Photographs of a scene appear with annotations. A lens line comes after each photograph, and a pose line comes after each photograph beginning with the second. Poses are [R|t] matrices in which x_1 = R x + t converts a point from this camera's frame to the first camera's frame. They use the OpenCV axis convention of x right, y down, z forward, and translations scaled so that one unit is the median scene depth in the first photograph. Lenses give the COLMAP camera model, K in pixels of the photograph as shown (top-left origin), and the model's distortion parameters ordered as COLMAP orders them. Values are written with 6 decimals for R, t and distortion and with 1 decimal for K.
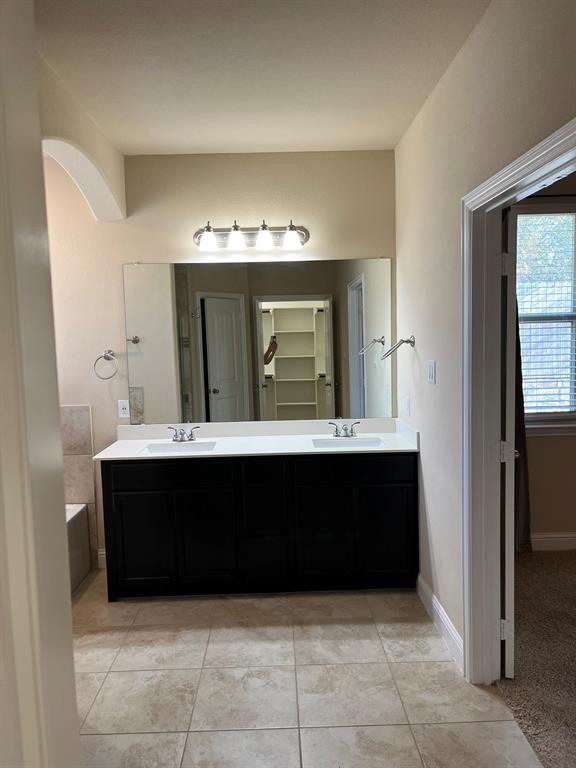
lens RADIAL K [[577.9, 0, 286.7], [0, 577.9, 387.9], [0, 0, 1]] dist [0.051229, -0.091398]
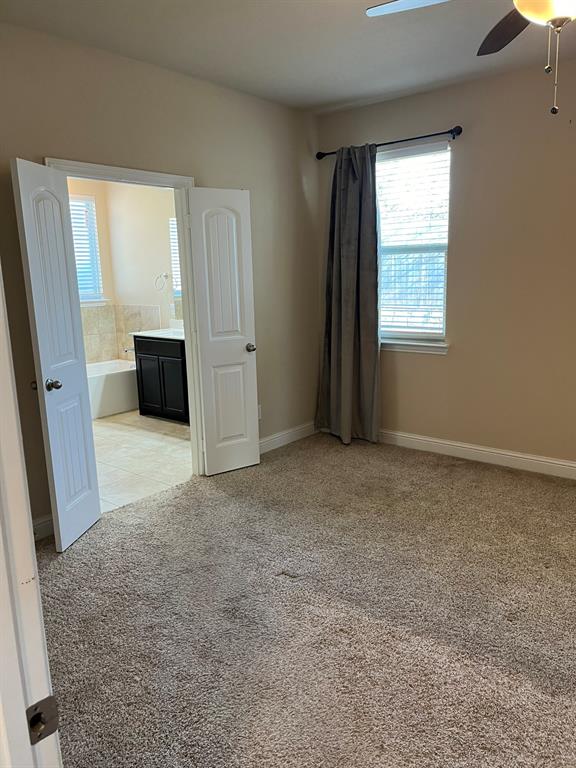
lens RADIAL K [[577.9, 0, 286.7], [0, 577.9, 387.9], [0, 0, 1]] dist [0.051229, -0.091398]
pose [[0.763567, 0.135986, -0.631247, 1.104319], [-0.053646, 0.987553, 0.147853, -0.004997], [0.643496, -0.079032, 0.761359, -0.066814]]
